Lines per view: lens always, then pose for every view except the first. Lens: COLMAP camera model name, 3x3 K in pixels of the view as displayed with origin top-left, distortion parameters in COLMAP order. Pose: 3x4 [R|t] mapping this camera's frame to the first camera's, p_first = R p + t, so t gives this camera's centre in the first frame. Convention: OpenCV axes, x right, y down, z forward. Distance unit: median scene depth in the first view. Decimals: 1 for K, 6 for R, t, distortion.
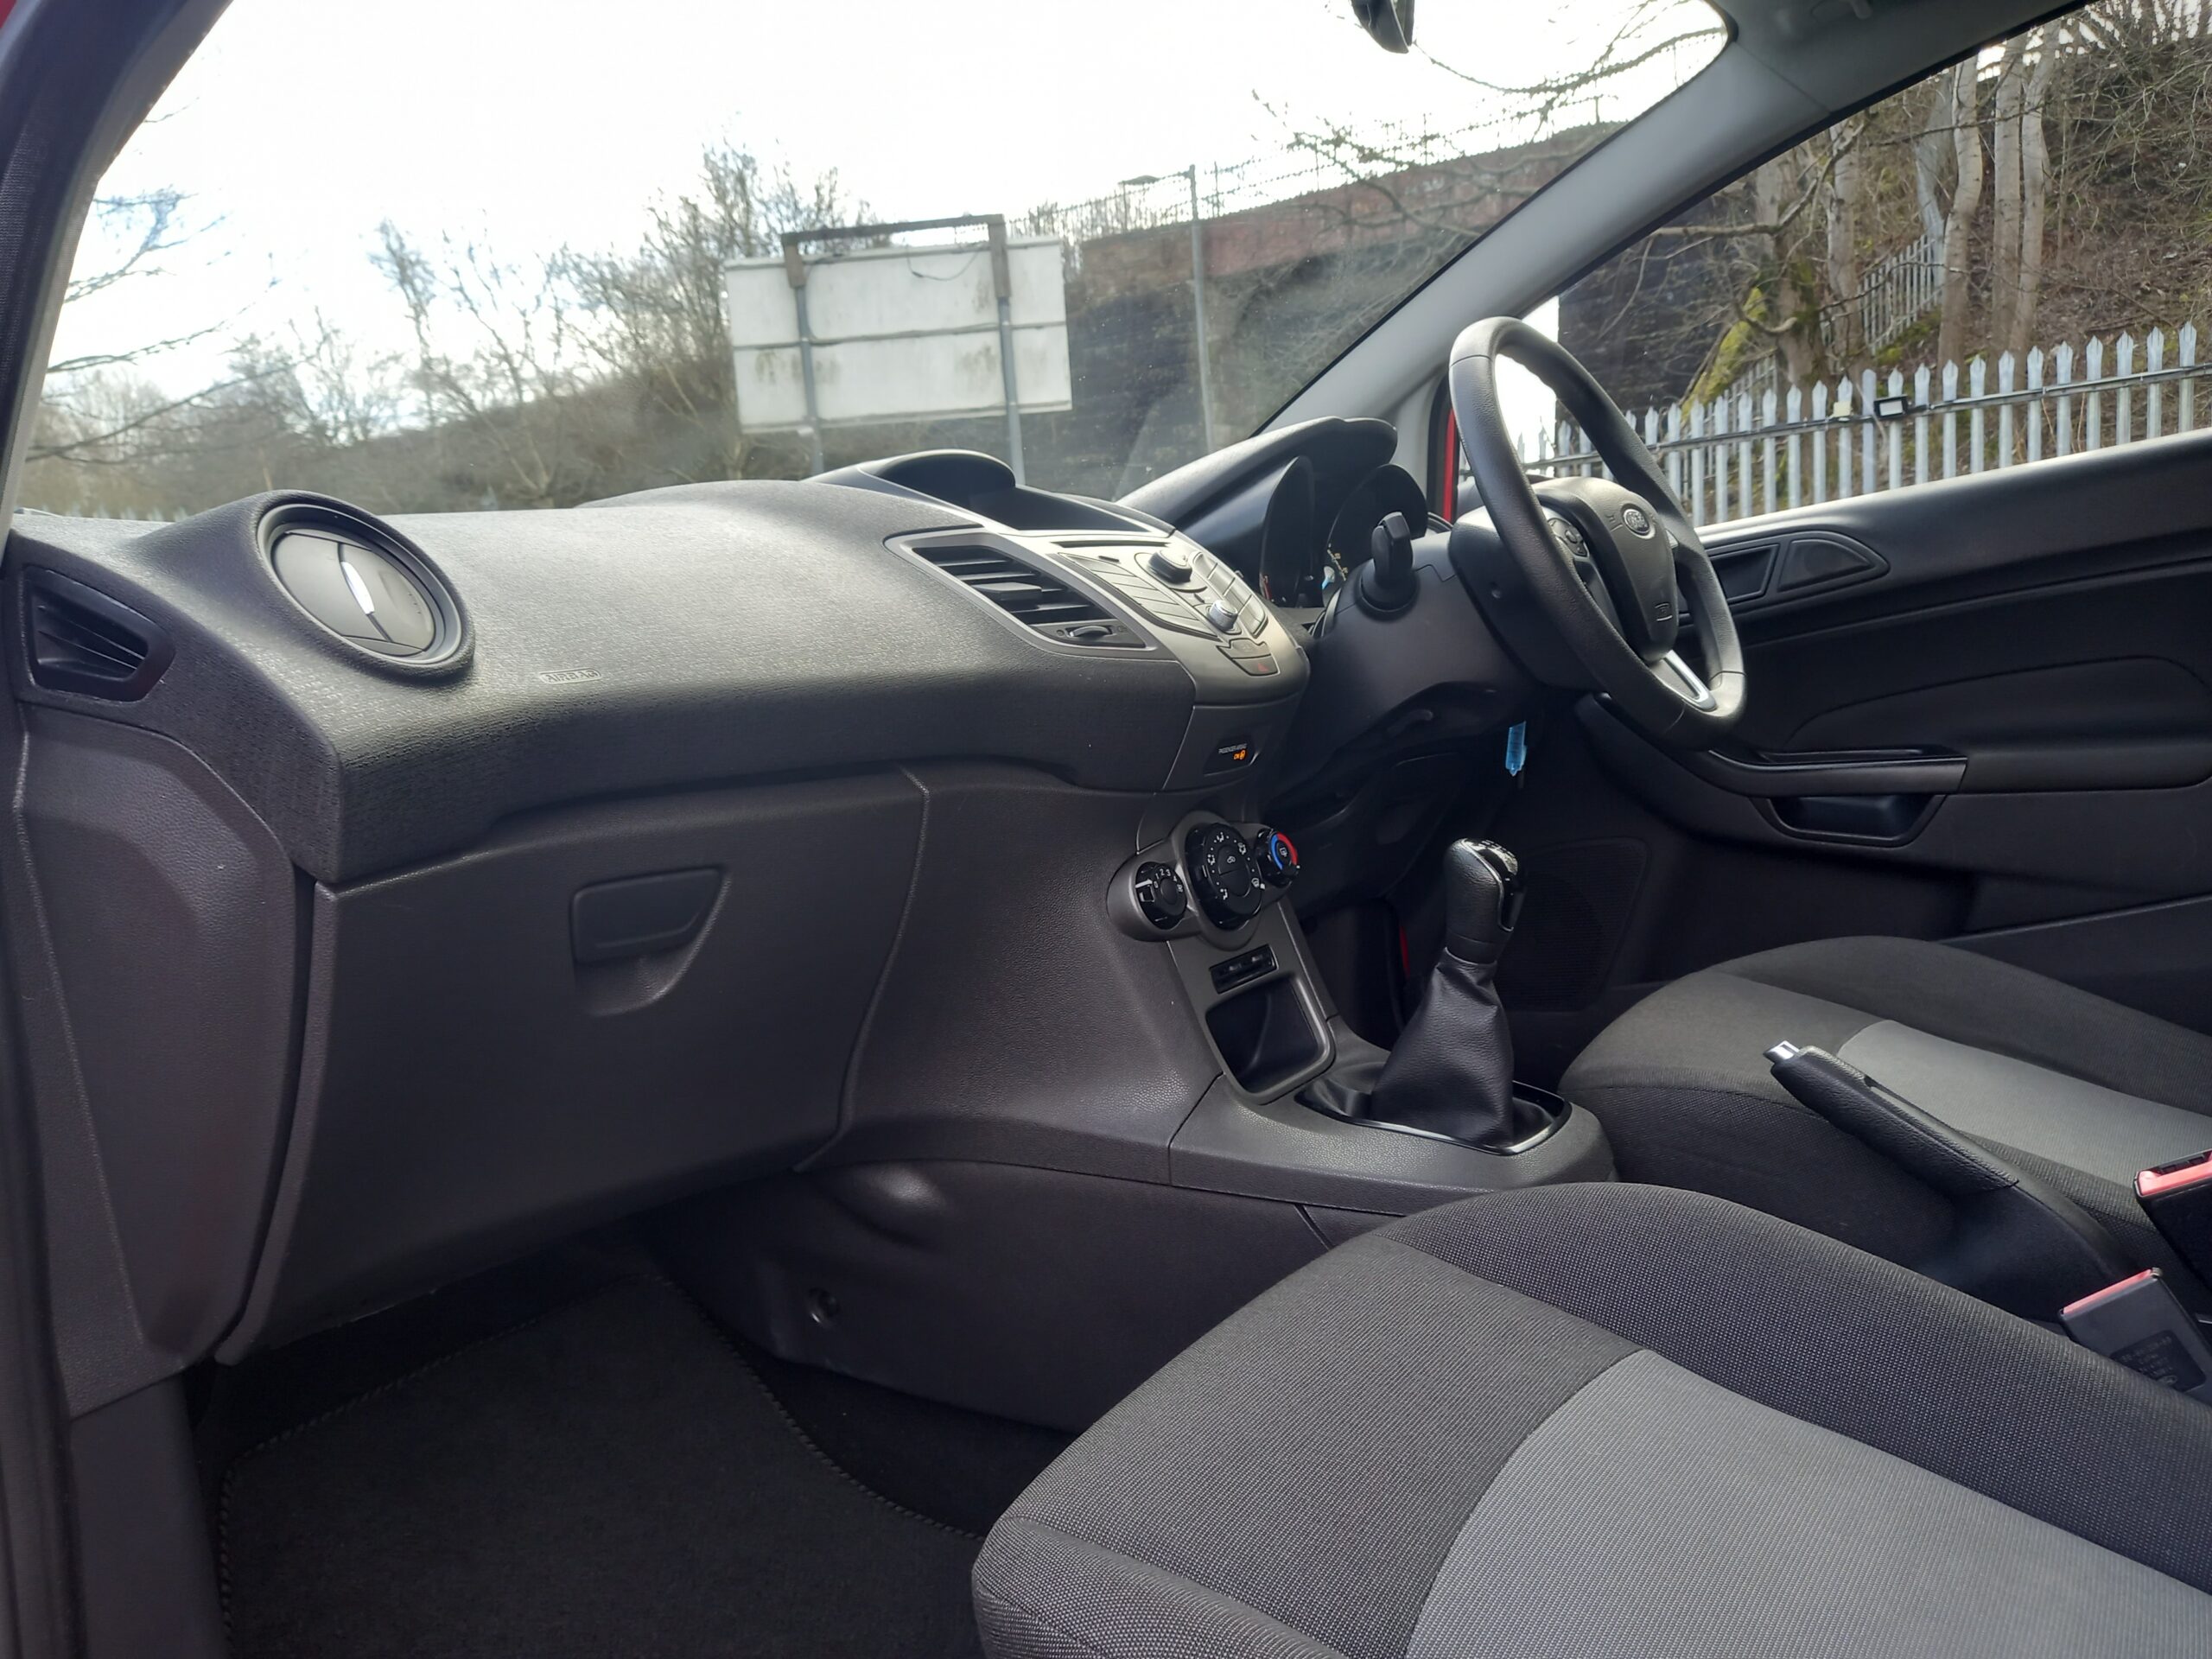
lens RADIAL K [[1610.9, 0, 1102.9], [0, 1610.9, 864.5], [0, 0, 1]] dist [0.062557, -0.051043]
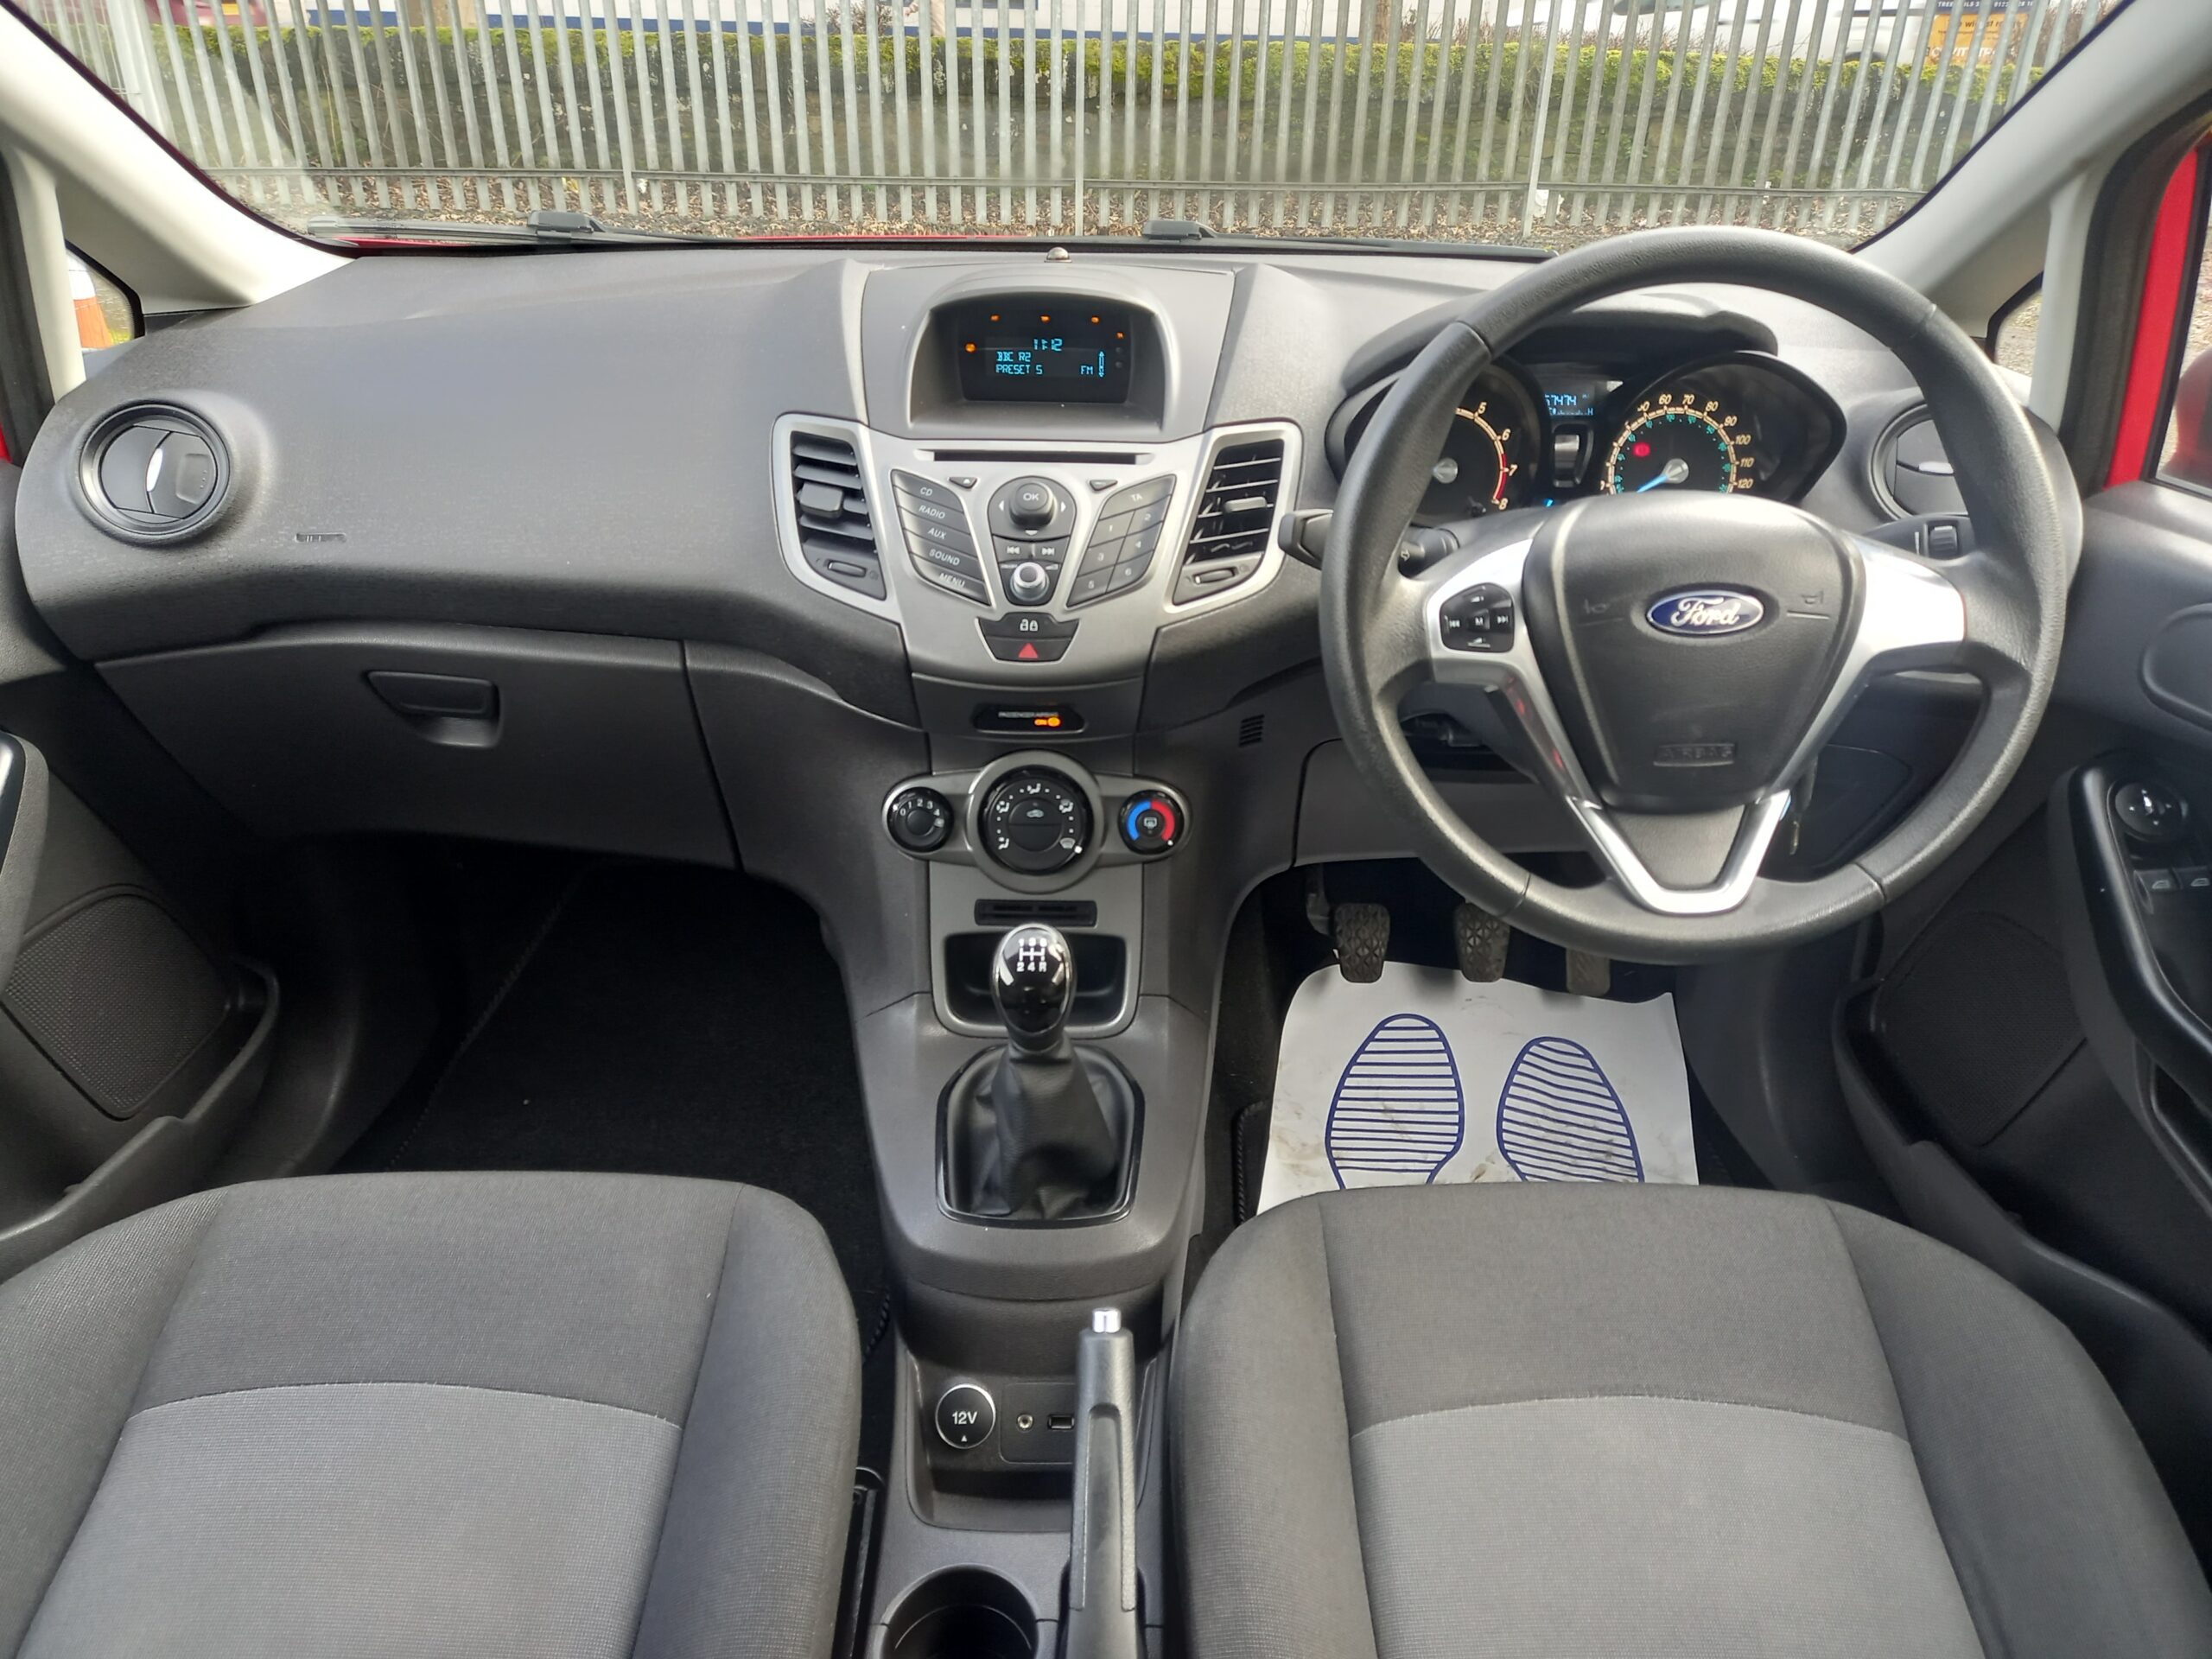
lens RADIAL K [[1619.7, 0, 1108.7], [0, 1619.7, 855.3], [0, 0, 1]] dist [0.076213, -0.077326]
pose [[0.560352, 0.478656, -0.675939, 0.840946], [-0.169877, 0.865170, 0.471830, -0.486758], [0.810646, -0.149565, 0.566112, 0.513307]]
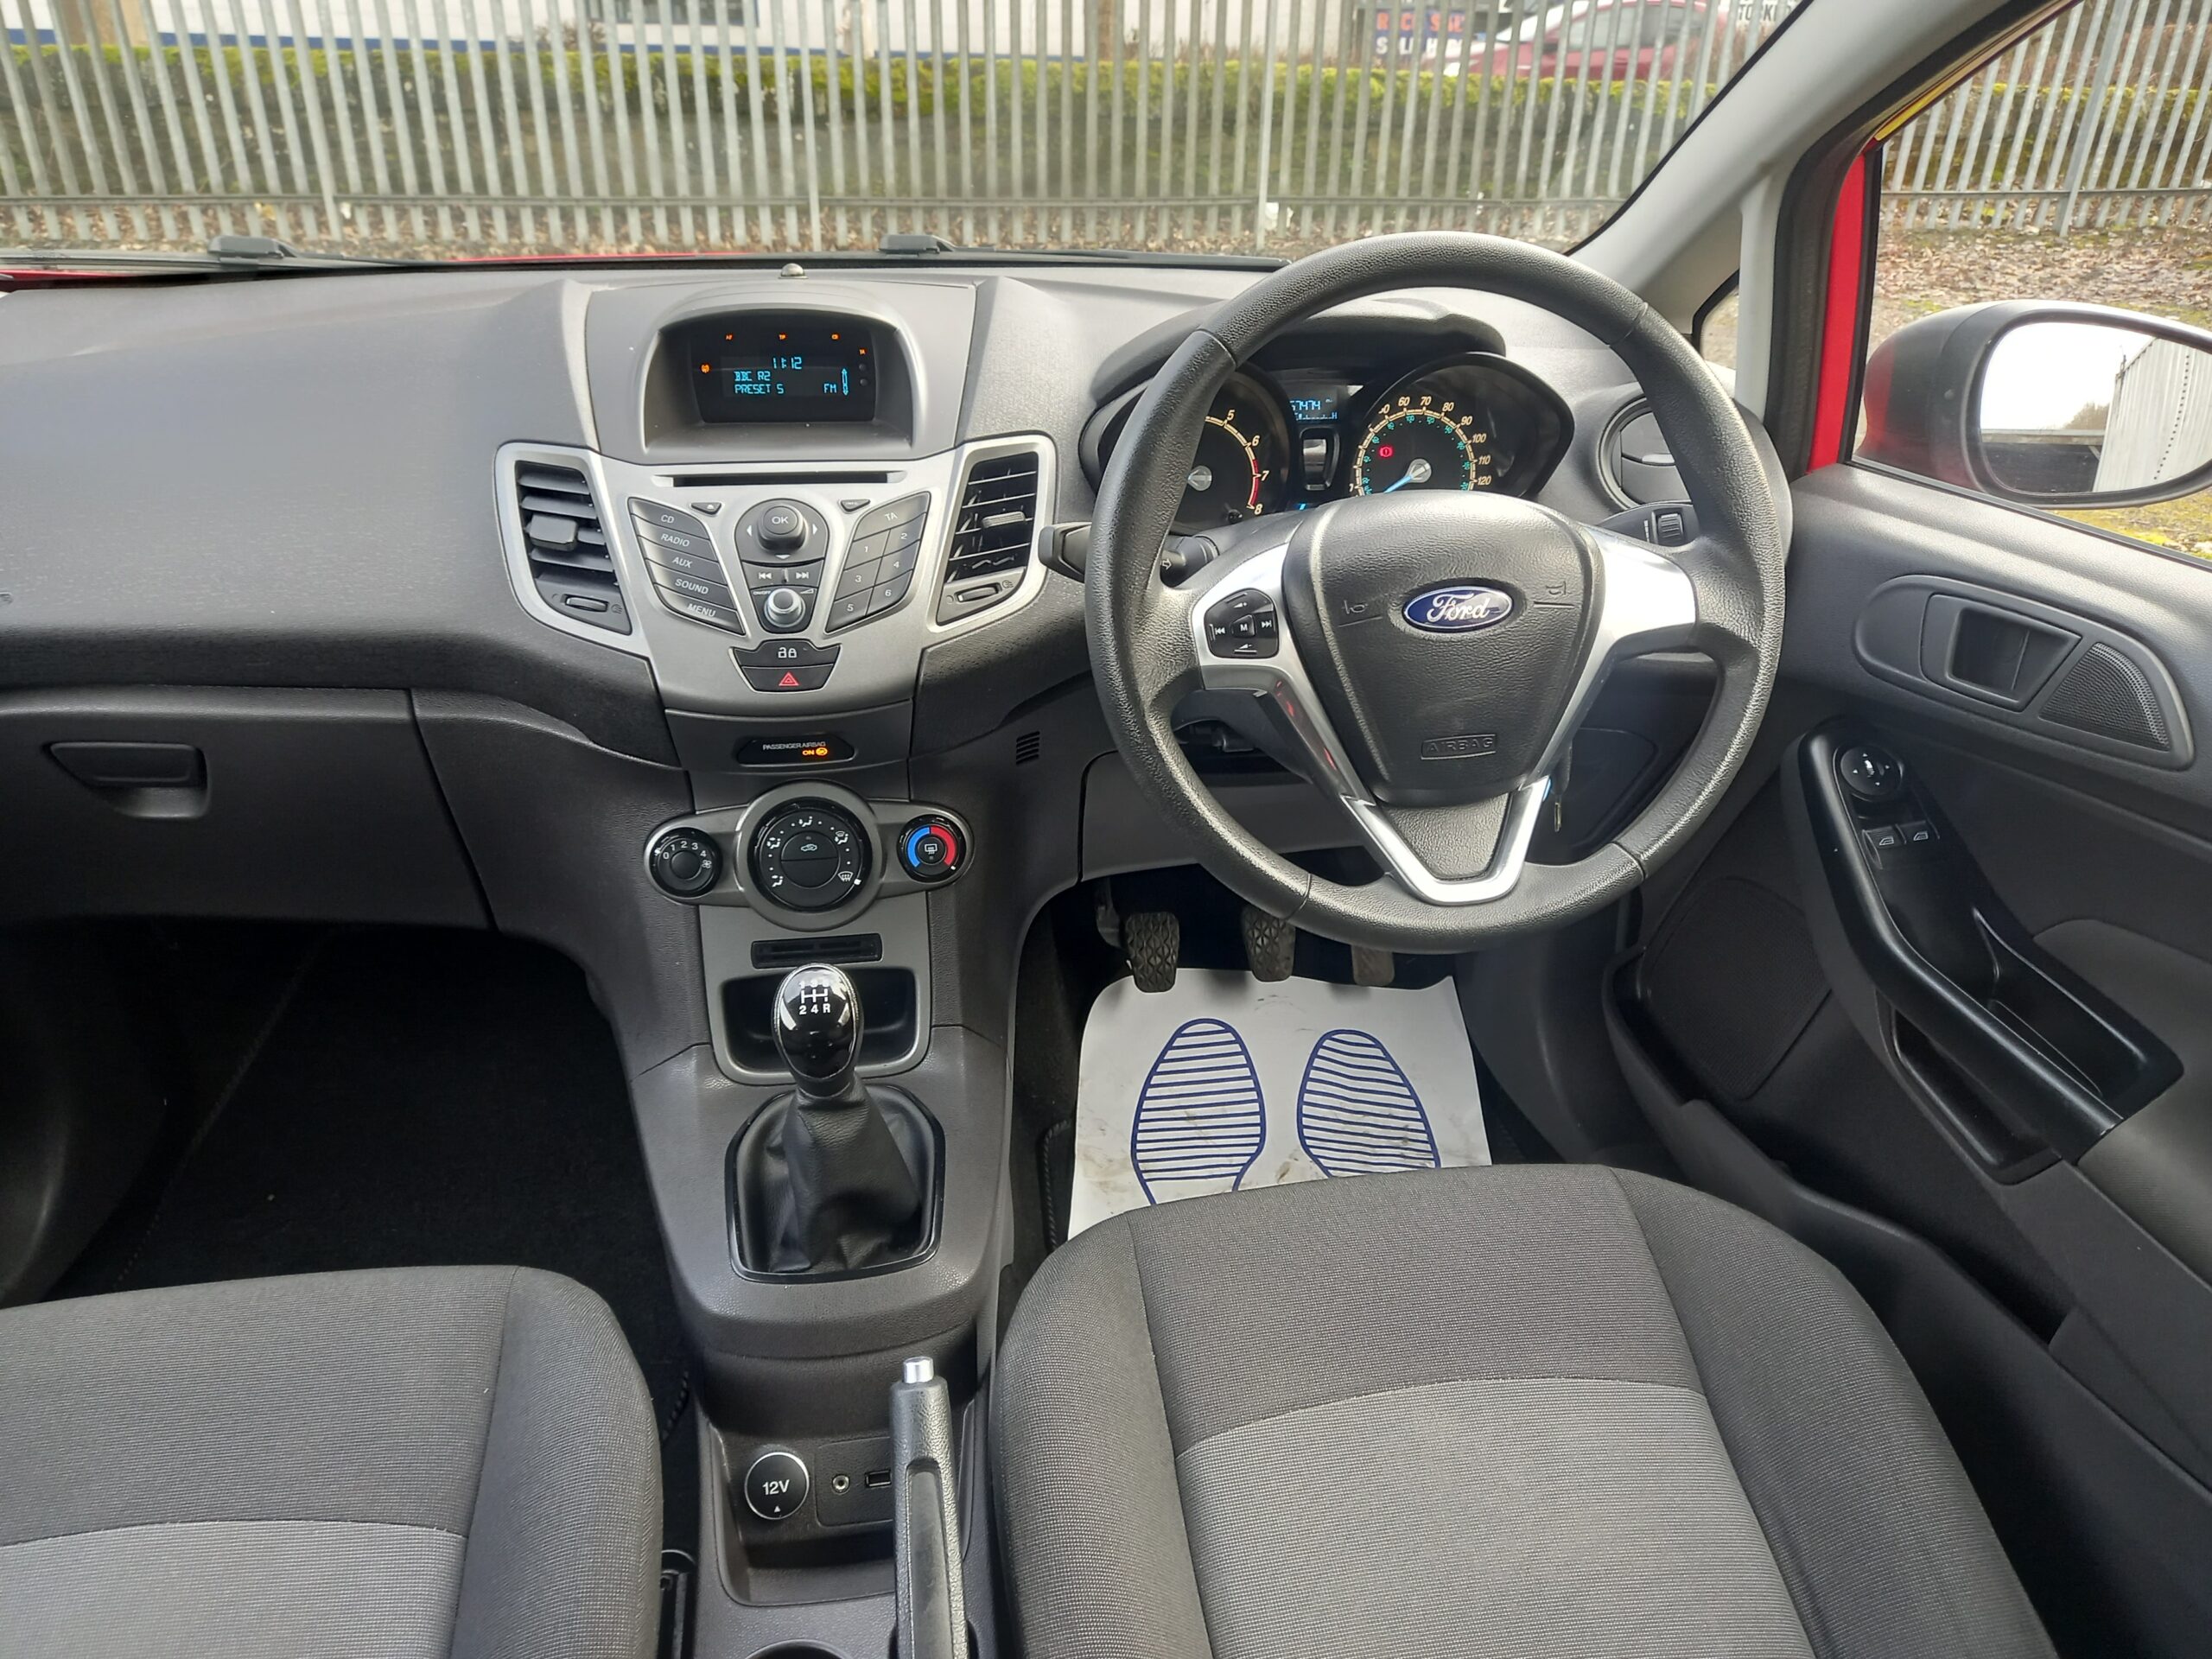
lens RADIAL K [[1624.1, 0, 1124.9], [0, 1624.1, 853.6], [0, 0, 1]] dist [0.069786, -0.075113]
pose [[0.682258, 0.427519, -0.593087, 0.829282], [-0.171098, 0.882050, 0.438992, -0.482540], [0.710809, -0.198030, 0.674933, 0.527388]]
